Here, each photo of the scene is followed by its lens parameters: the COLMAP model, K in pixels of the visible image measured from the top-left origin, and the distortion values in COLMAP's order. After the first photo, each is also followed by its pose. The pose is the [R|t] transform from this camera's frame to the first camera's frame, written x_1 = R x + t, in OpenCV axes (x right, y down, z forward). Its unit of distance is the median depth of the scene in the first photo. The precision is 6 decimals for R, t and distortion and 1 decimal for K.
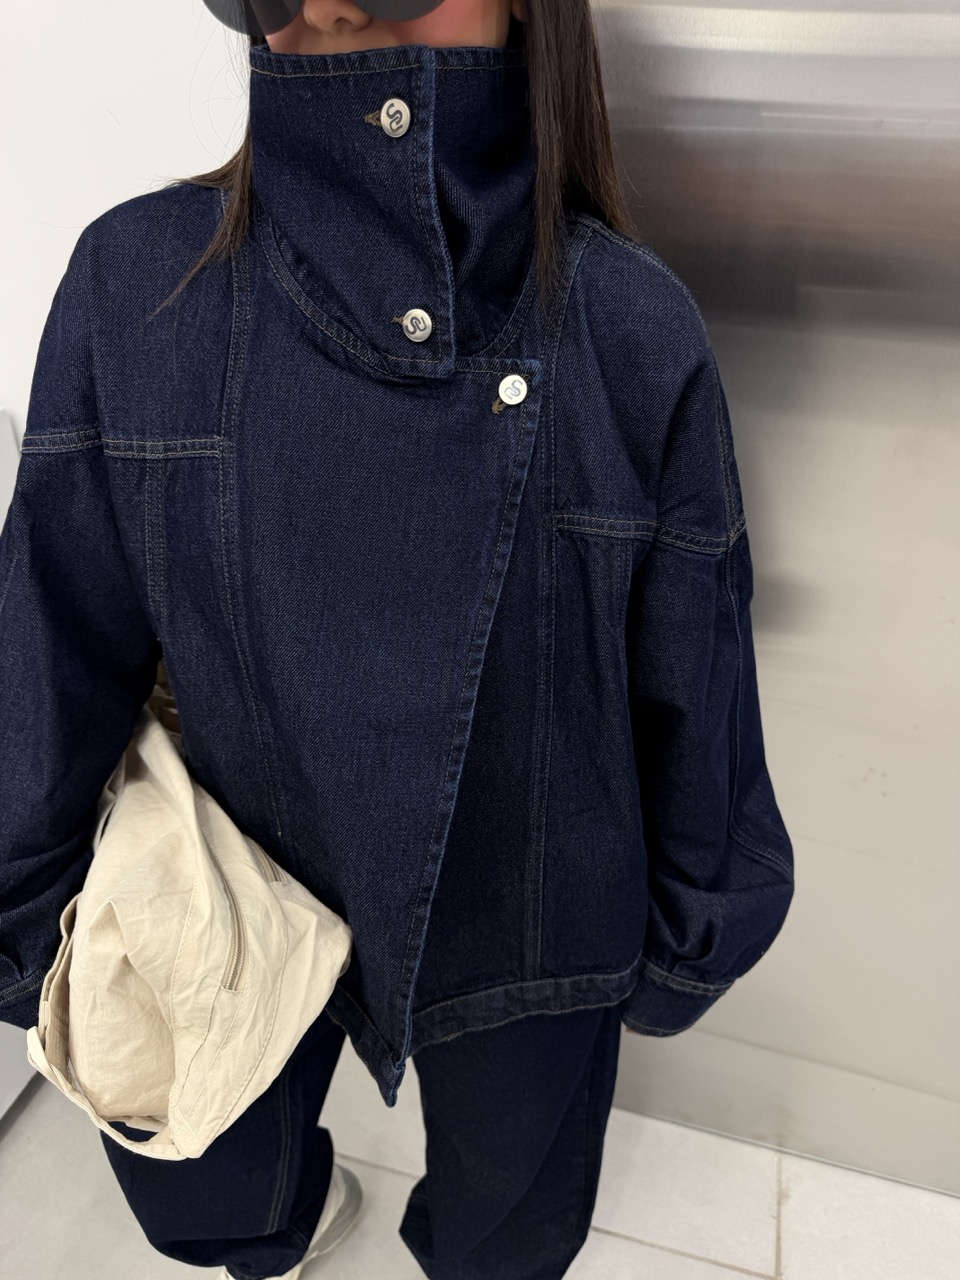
lens RADIAL K [[956.4, 0, 480.0], [0, 956.4, 640.0], [0, 0, 1]] dist [0.280186, -0.579870]
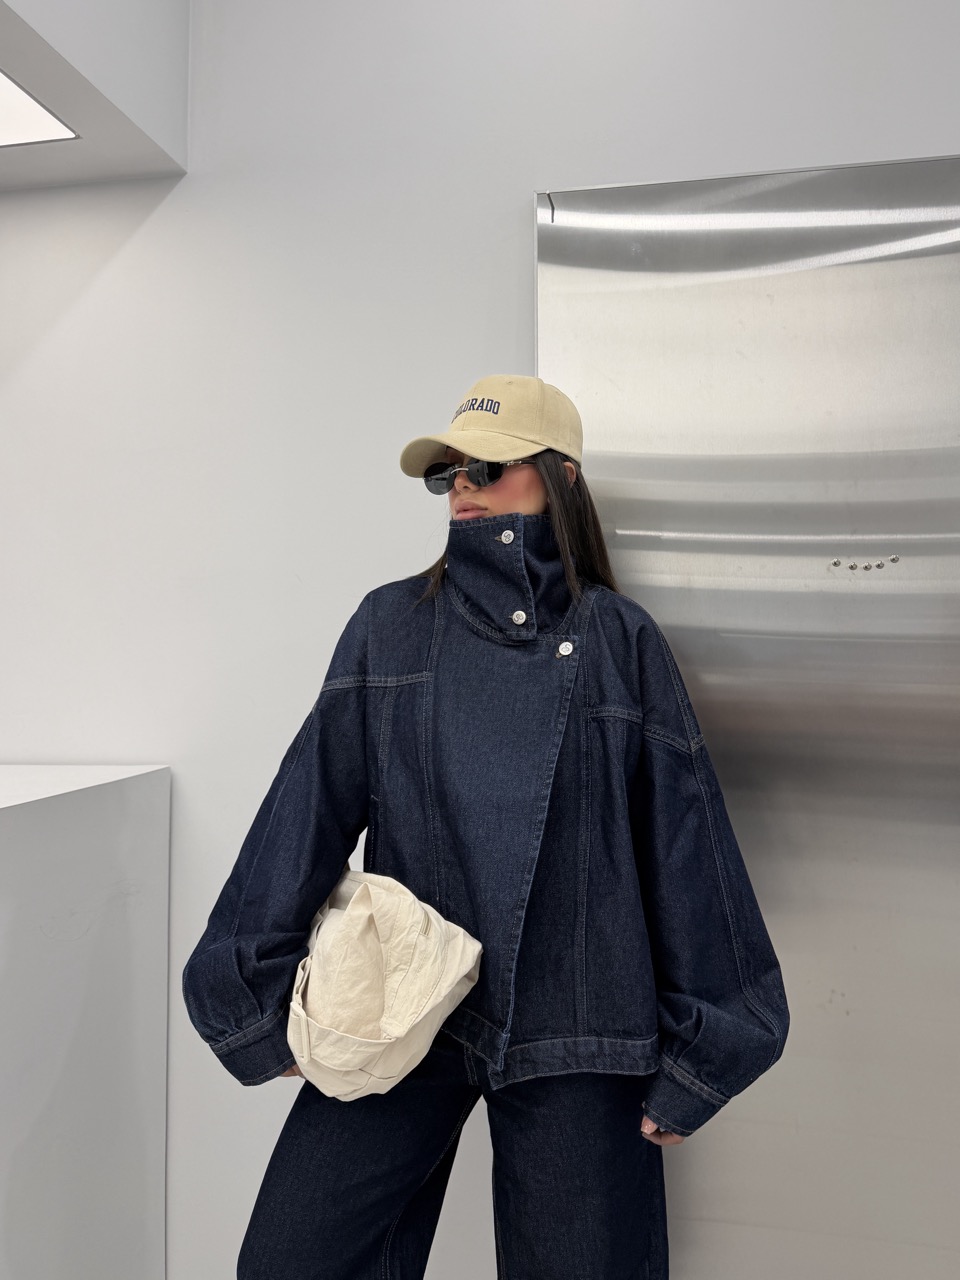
lens RADIAL K [[962.8, 0, 480.0], [0, 962.8, 640.0], [0, 0, 1]] dist [-0.055855, -0.000565]
pose [[0.998799, -0.001321, -0.048974, -0.047992], [-0.018599, 0.914569, -0.404003, 0.553213], [0.045323, 0.404428, 0.913446, -0.896851]]
